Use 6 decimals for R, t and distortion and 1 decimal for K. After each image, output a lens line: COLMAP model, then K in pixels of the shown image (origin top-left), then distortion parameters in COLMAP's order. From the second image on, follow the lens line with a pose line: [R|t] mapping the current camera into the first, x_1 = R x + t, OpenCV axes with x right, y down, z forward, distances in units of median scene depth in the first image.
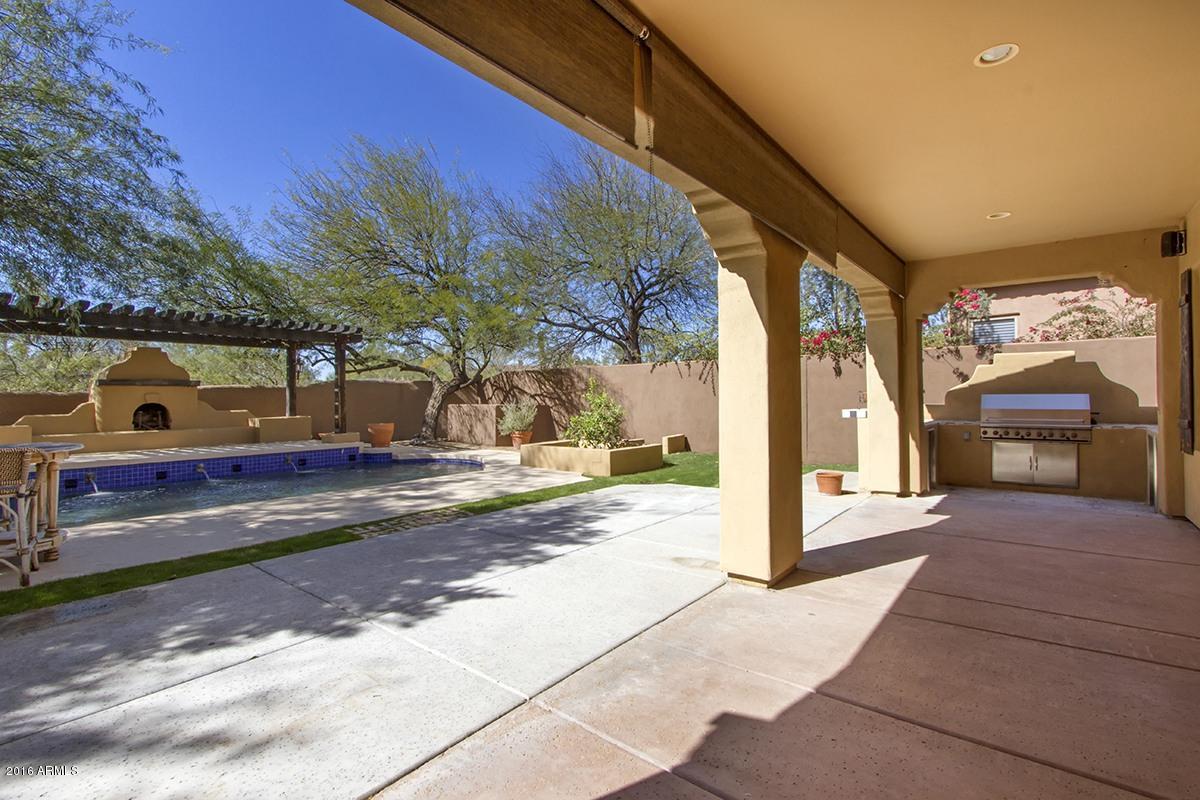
lens RADIAL K [[535.7, 0, 614.5], [0, 535.7, 391.8], [0, 0, 1]] dist [0.000453, -0.000097]
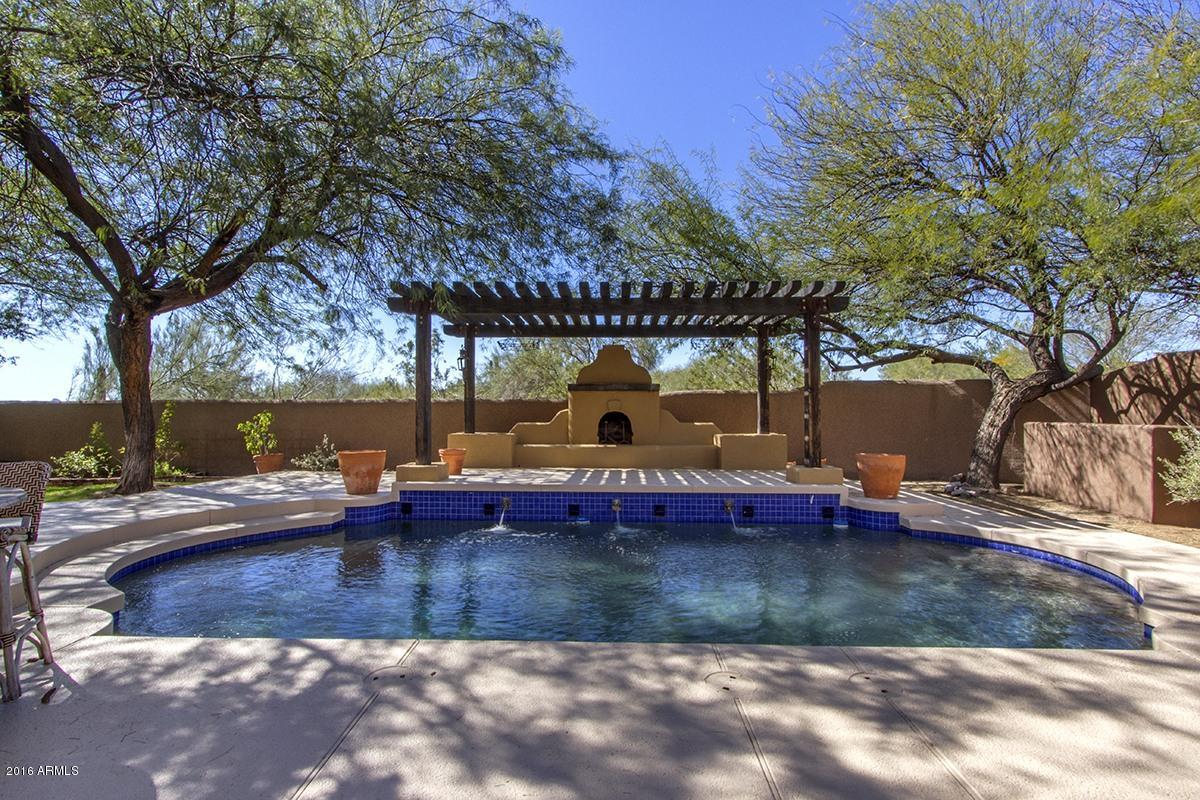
lens RADIAL K [[599.0, 0, 626.9], [0, 599.0, 400.7], [0, 0, 1]] dist [-0.000941, 0.017214]
pose [[0.630220, -0.001953, -0.776414, -0.109195], [-0.001045, 0.999994, -0.003364, 0.005943], [0.776416, 0.002931, 0.630214, 0.361592]]
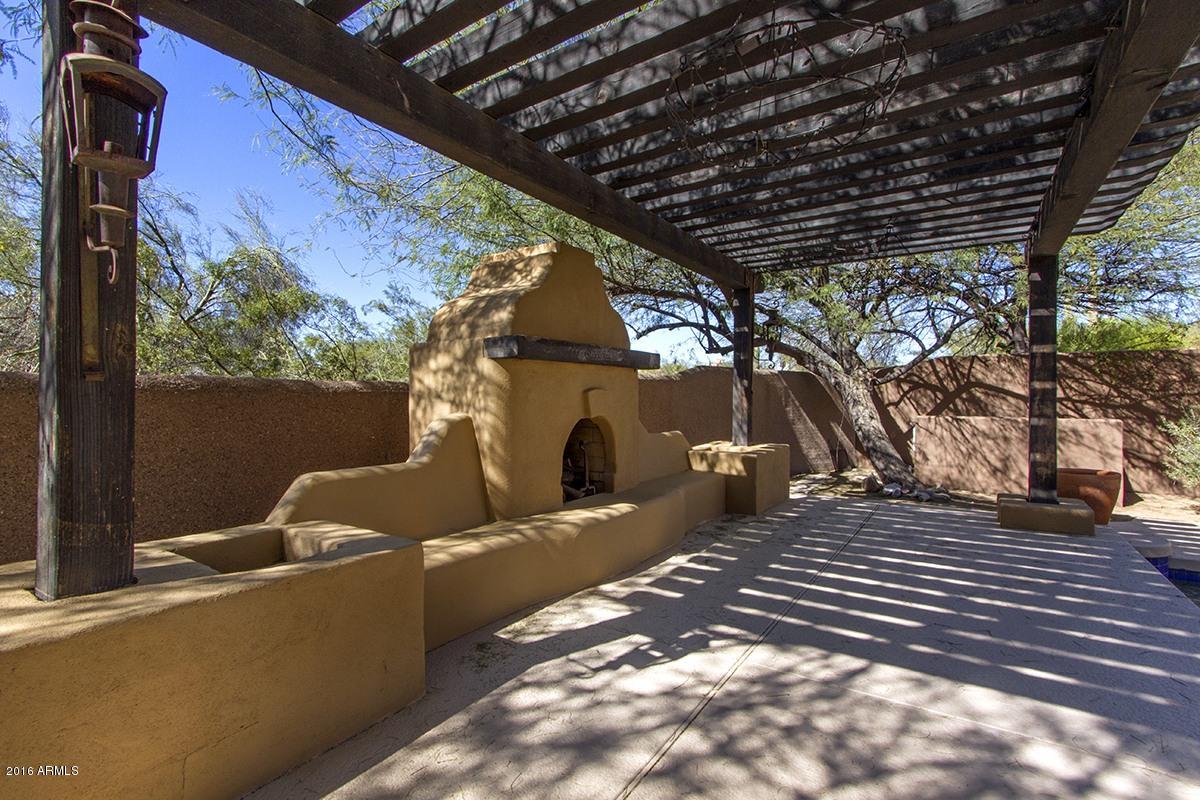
lens RADIAL K [[535.7, 0, 614.5], [0, 535.7, 391.8], [0, 0, 1]] dist [0.000453, -0.000097]
pose [[0.995501, 0.011531, 0.094042, -0.724675], [-0.011083, 0.999925, -0.005277, 0.006282], [-0.094095, 0.004210, 0.995554, 0.555096]]
